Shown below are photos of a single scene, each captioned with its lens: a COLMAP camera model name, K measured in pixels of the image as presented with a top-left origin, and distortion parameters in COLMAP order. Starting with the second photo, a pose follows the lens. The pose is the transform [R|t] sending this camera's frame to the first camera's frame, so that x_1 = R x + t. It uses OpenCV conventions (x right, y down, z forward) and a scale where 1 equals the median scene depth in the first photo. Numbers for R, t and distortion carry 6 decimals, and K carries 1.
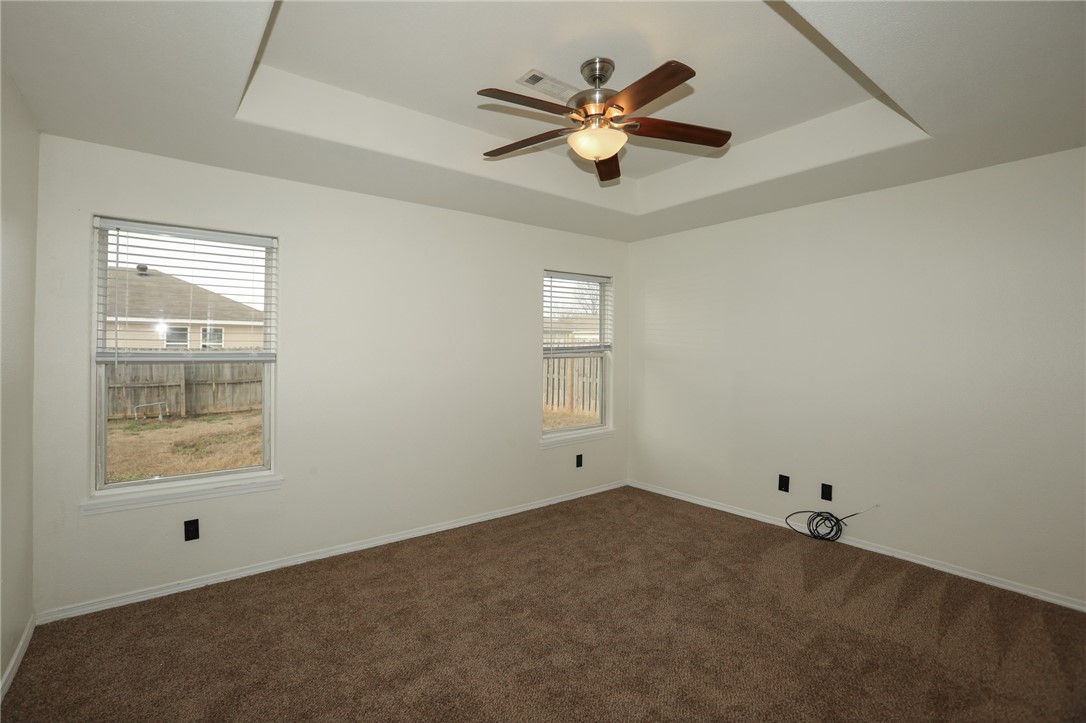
lens RADIAL K [[492.6, 0, 540.4], [0, 492.6, 356.3], [0, 0, 1]] dist [-0.042506, 0.012923]
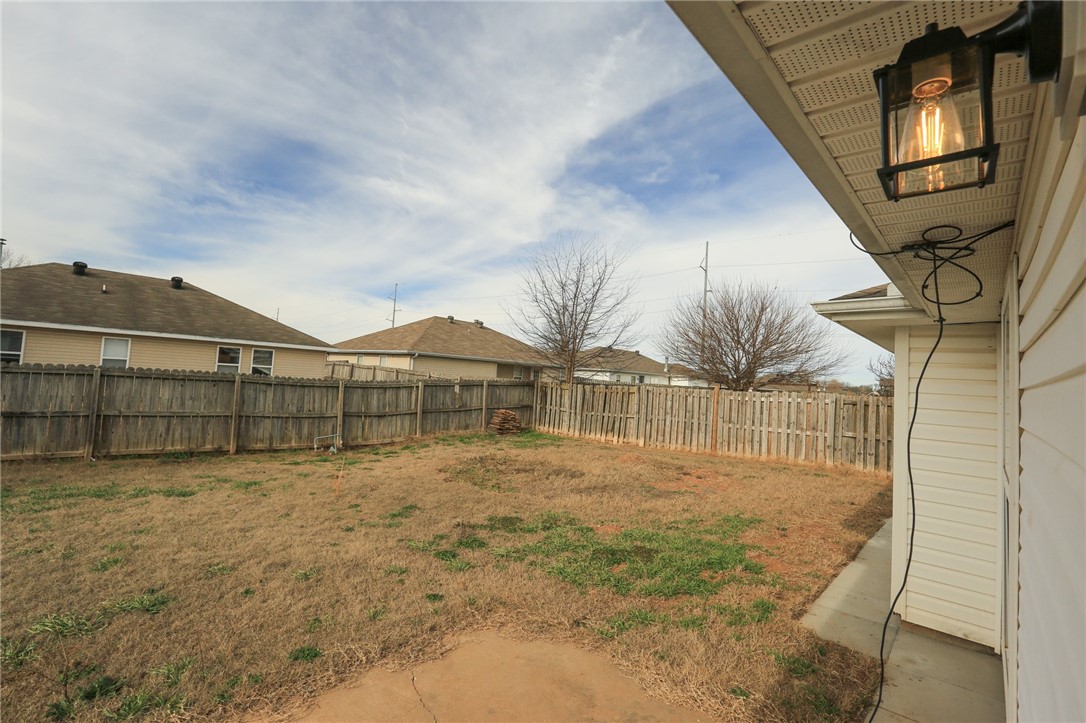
lens RADIAL K [[492.6, 0, 545.3], [0, 492.6, 359.1], [0, 0, 1]] dist [-0.042506, 0.012923]
pose [[0.981109, 0.058589, 0.184372, -0.500907], [-0.048322, 0.997046, -0.059699, -0.017586], [-0.187325, 0.049662, 0.981042, -0.067231]]
